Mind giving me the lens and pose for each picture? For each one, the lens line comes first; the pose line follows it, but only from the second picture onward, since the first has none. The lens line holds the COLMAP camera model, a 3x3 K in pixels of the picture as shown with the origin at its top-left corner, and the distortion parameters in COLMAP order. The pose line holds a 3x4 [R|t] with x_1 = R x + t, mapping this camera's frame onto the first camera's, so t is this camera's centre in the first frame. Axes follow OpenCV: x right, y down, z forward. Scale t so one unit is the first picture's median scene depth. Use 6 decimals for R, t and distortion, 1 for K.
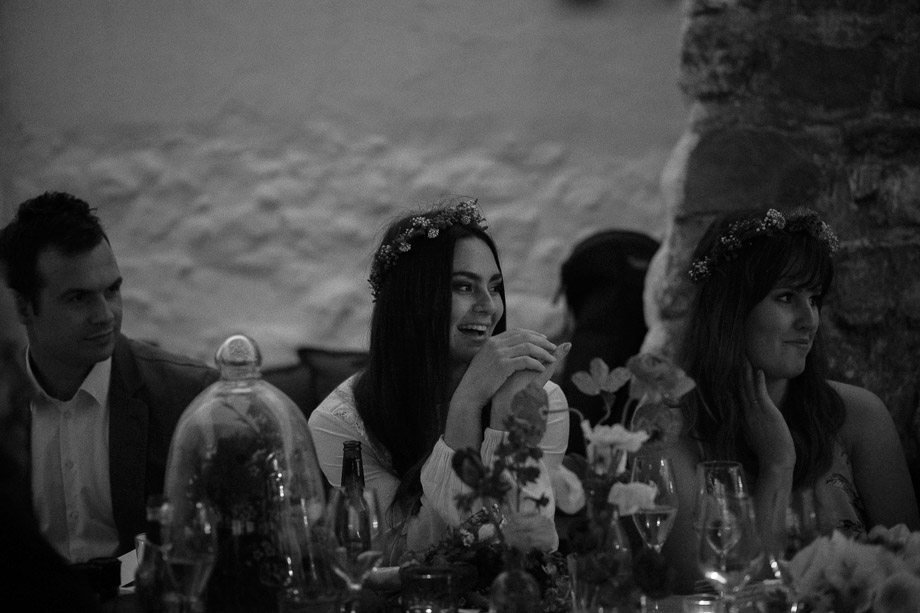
lens RADIAL K [[2466.5, 0, 460.0], [0, 2466.5, 306.5], [0, 0, 1]] dist [0.168826, -4.313870]
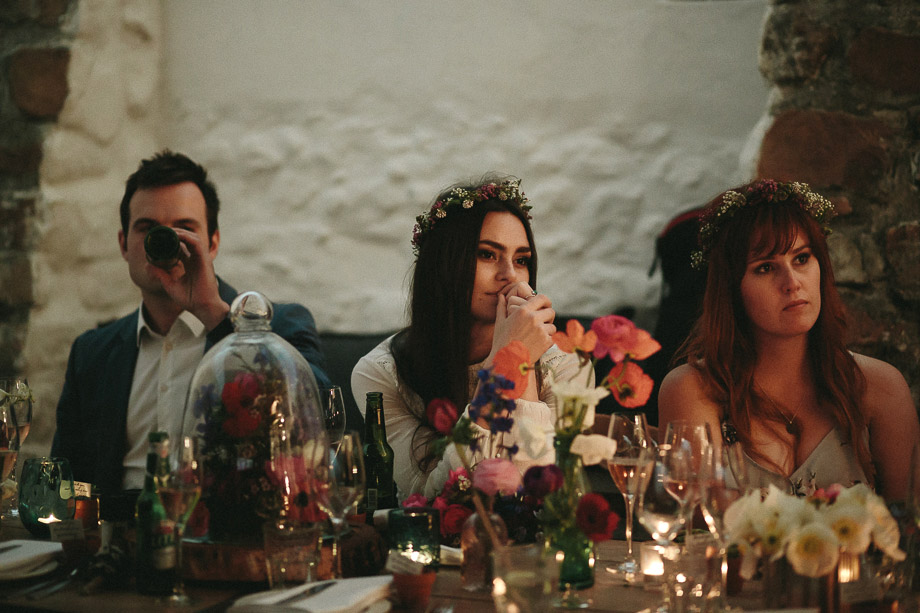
lens RADIAL K [[2466.5, 0, 460.0], [0, 2466.5, 306.5], [0, 0, 1]] dist [0.168826, -4.313870]
pose [[0.988522, 0.023697, -0.149205, 0.124364], [-0.022606, 0.999704, 0.009004, 0.004576], [0.149374, -0.005528, 0.988765, -0.060746]]
